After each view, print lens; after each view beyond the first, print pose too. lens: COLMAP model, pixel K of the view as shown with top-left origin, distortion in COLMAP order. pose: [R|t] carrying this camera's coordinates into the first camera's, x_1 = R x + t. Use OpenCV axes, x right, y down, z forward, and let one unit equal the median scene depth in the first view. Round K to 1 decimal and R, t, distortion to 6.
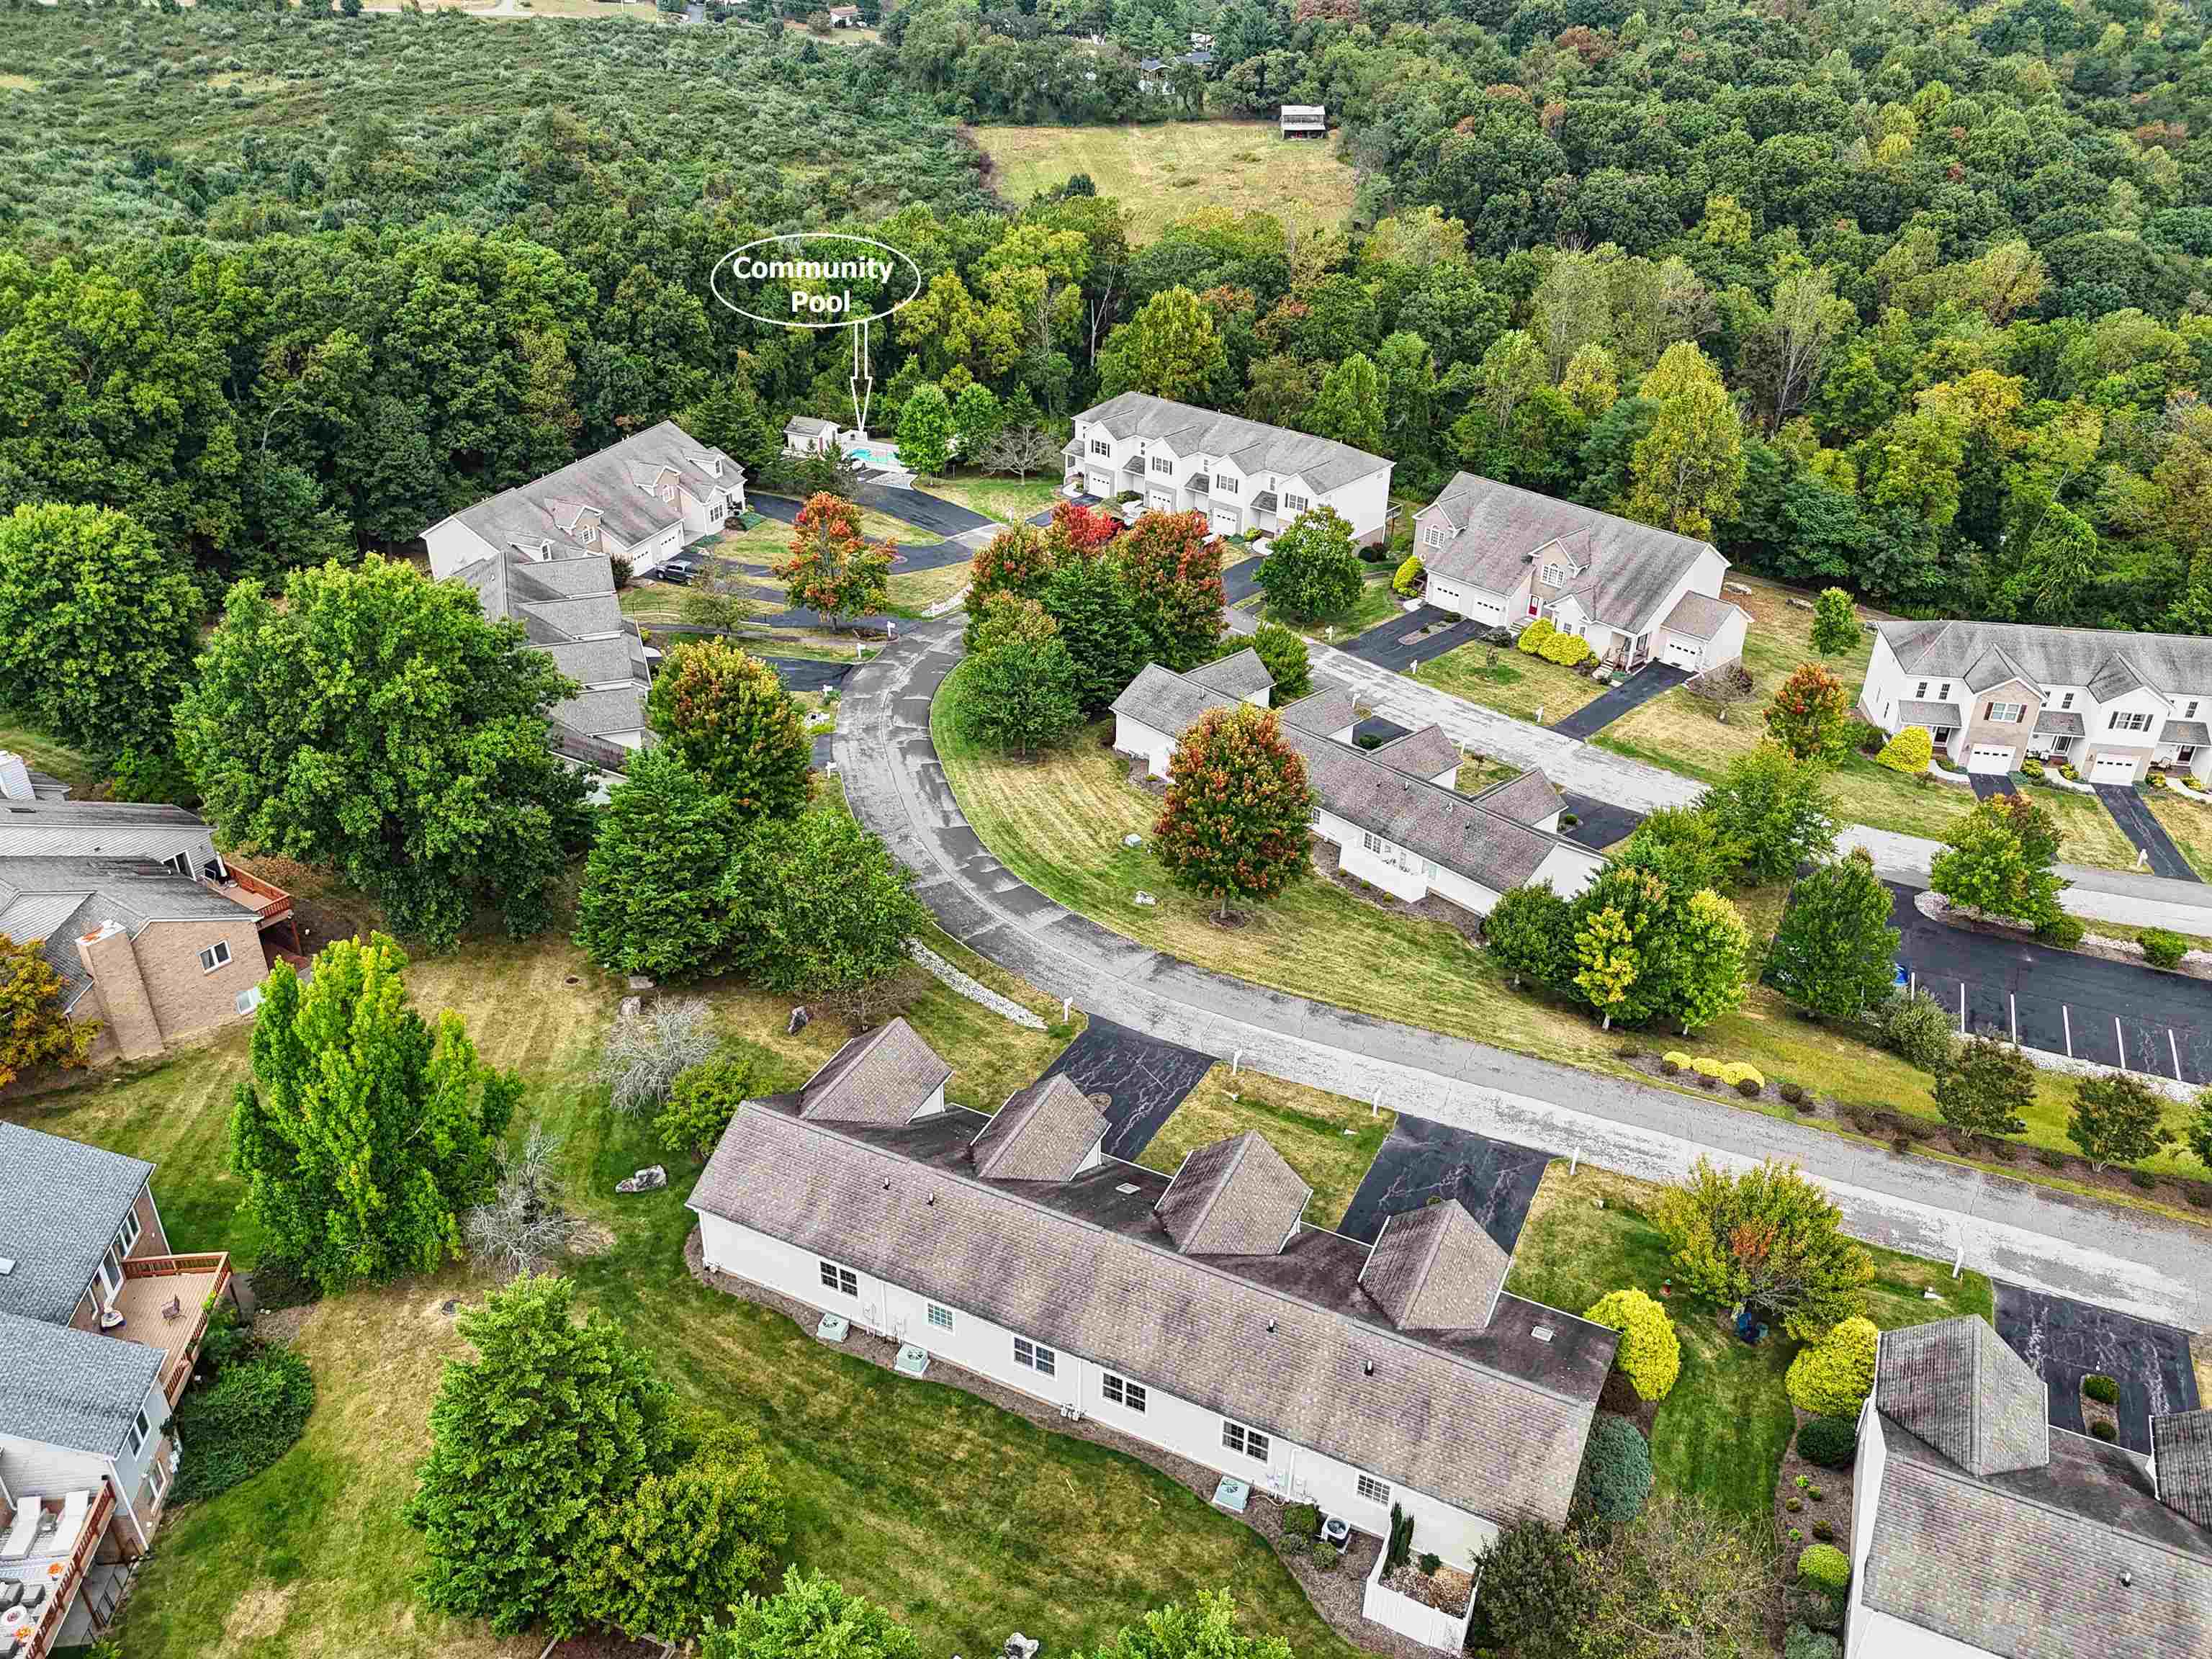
lens RADIAL K [[1723.8, 0, 1106.0], [0, 1723.8, 829.5], [0, 0, 1]] dist [0.089462, -0.099544]
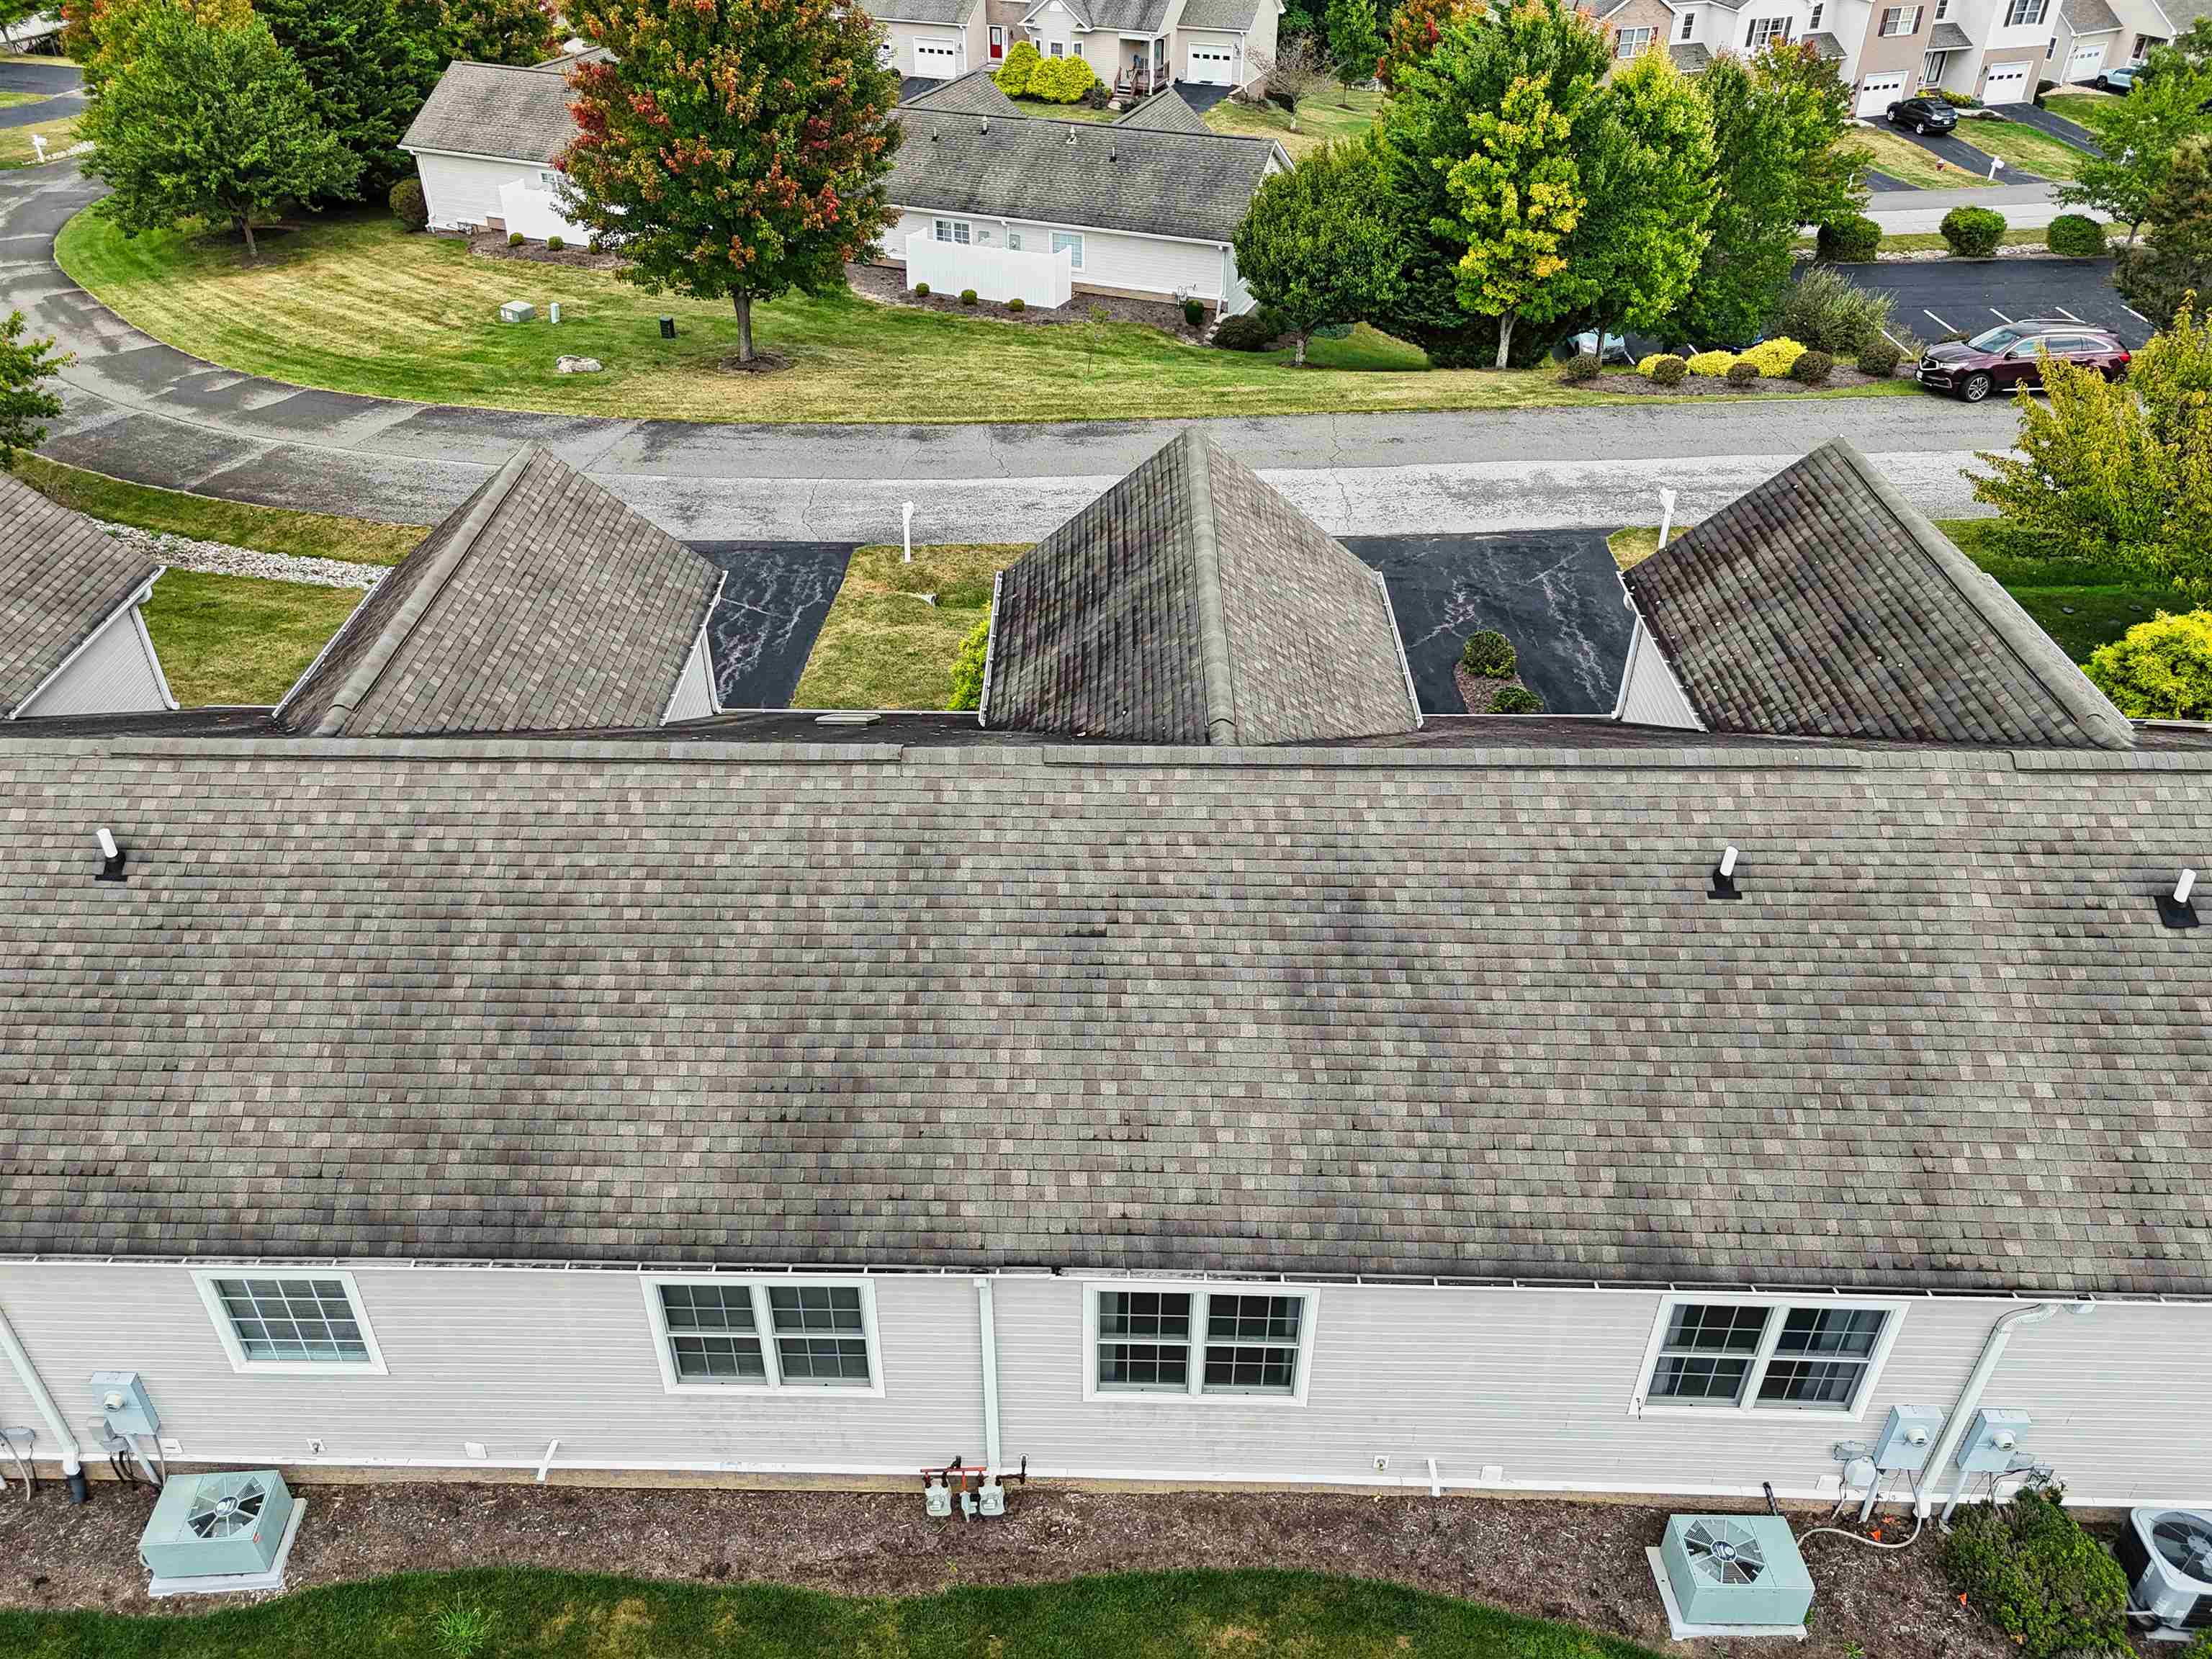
lens RADIAL K [[1723.8, 0, 1106.0], [0, 1723.8, 829.5], [0, 0, 1]] dist [0.089462, -0.099544]
pose [[0.909800, -0.266264, 0.318383, -0.039852], [0.231304, 0.962206, 0.143728, 0.154791], [-0.344620, -0.057121, 0.937003, 0.551957]]
